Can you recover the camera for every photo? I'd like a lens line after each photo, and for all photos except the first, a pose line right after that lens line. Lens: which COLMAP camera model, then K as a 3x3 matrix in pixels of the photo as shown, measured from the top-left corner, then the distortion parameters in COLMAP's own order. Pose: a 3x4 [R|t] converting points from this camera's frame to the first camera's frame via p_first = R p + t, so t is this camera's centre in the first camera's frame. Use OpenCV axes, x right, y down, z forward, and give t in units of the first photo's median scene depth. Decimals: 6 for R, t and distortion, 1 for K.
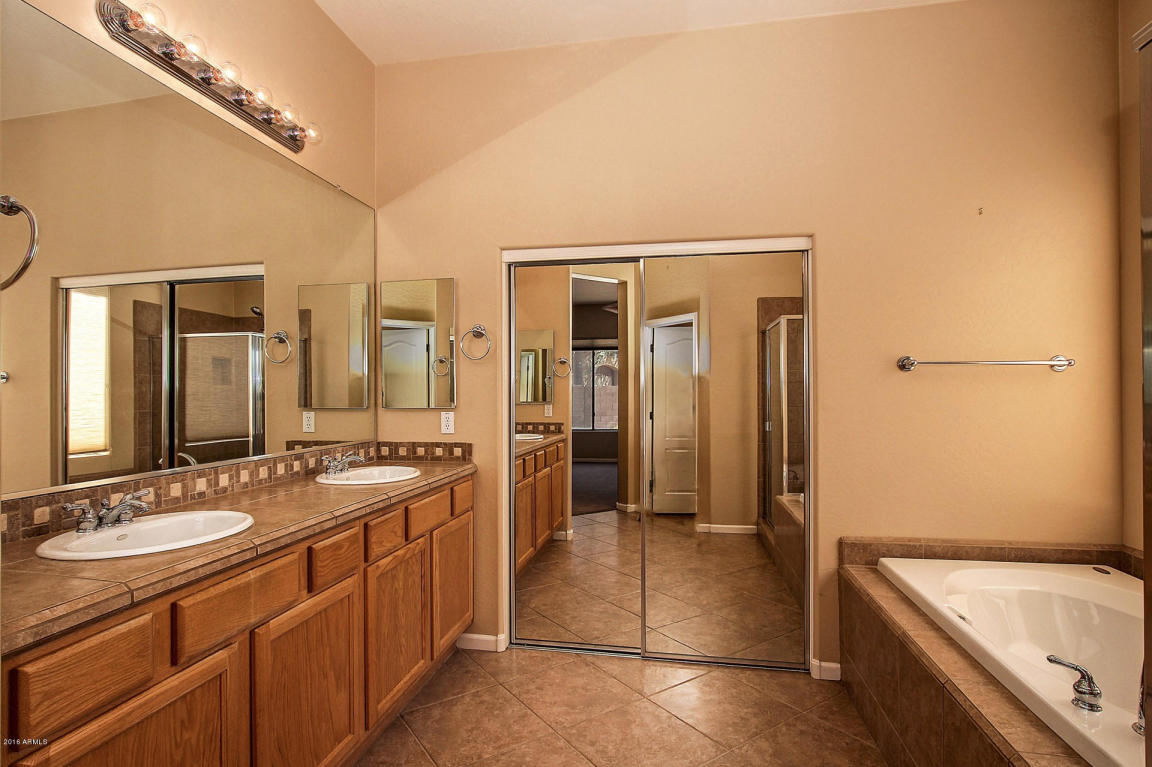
lens RADIAL K [[586.7, 0, 572.6], [0, 586.7, 388.6], [0, 0, 1]] dist [-0.017864, -0.000014]
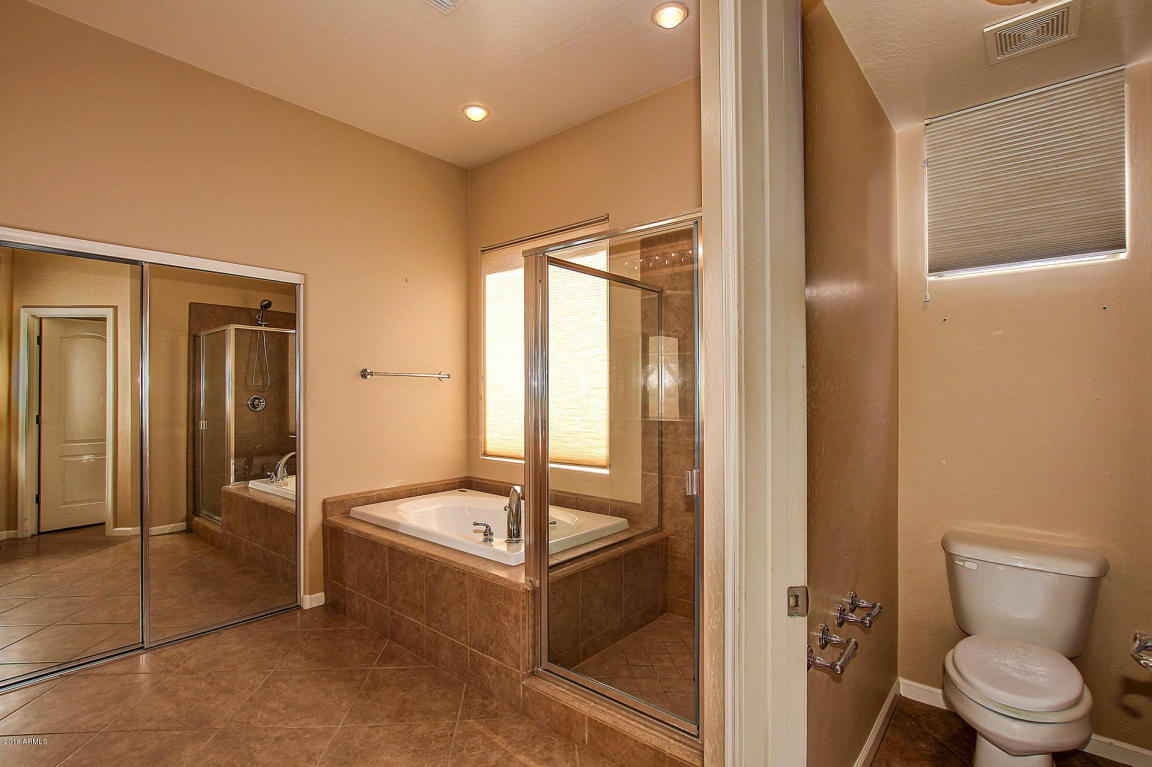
lens RADIAL K [[545.1, 0, 577.9], [0, 545.1, 389.1], [0, 0, 1]] dist [-0.027636, -0.000695]
pose [[0.486531, 0.004887, 0.873650, -0.366171], [-0.004623, 0.999985, -0.003020, -0.002034], [-0.873651, -0.002569, 0.486546, -0.137655]]
